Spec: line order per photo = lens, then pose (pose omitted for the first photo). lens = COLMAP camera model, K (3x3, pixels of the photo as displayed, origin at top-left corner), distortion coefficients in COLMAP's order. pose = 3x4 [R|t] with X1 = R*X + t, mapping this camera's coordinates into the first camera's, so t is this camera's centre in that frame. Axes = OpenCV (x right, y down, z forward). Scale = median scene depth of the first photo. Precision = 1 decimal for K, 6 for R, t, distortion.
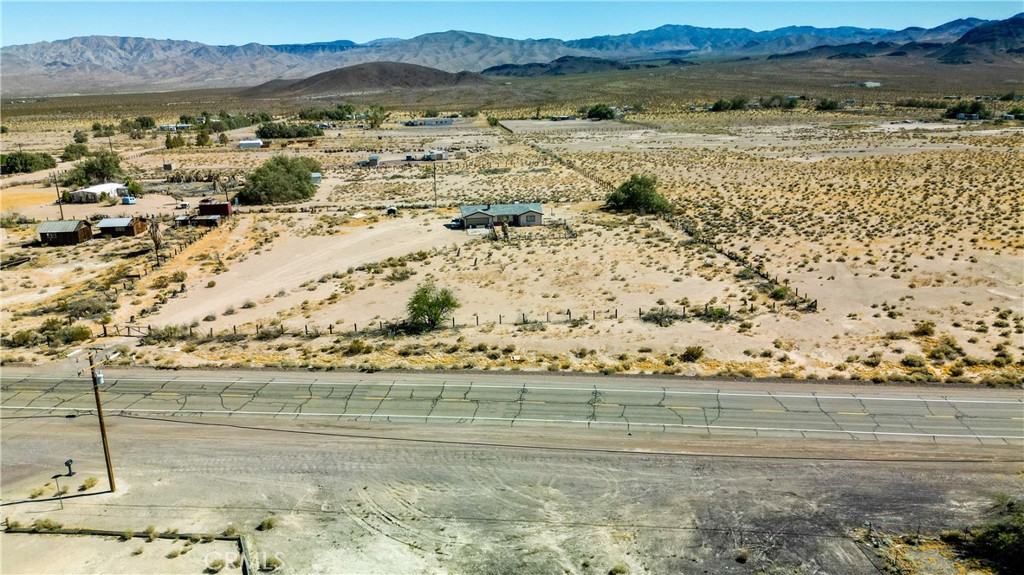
lens RADIAL K [[731.1, 0, 510.7], [0, 731.1, 284.8], [0, 0, 1]] dist [0.061294, -0.059544]
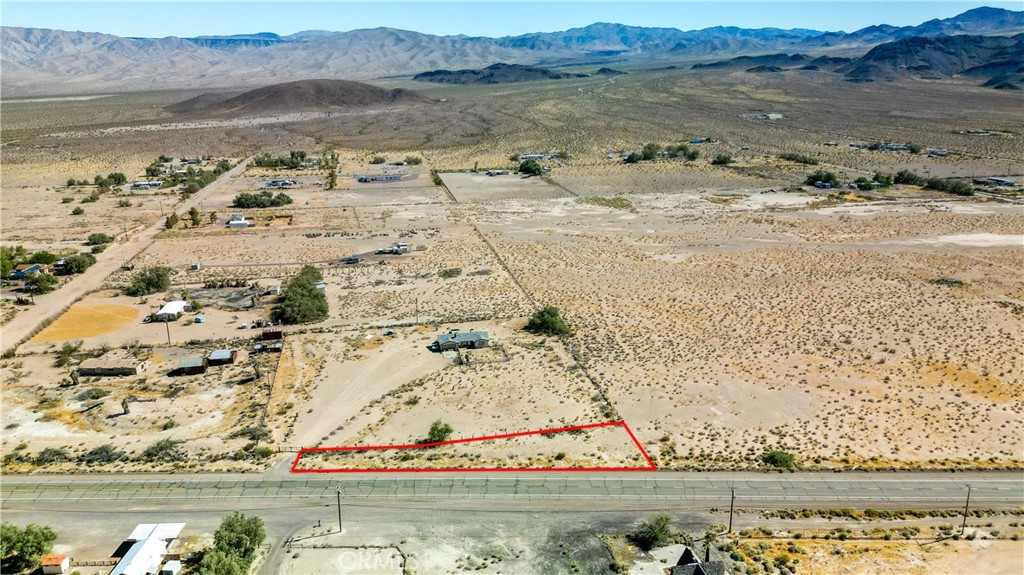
lens RADIAL K [[731.1, 0, 513.4], [0, 731.1, 290.6], [0, 0, 1]] dist [0.061294, -0.059544]
pose [[0.995756, -0.014204, 0.090924, -0.058758], [0.013674, 0.999886, 0.006450, -0.270327], [-0.091006, -0.005180, 0.995837, -0.768562]]
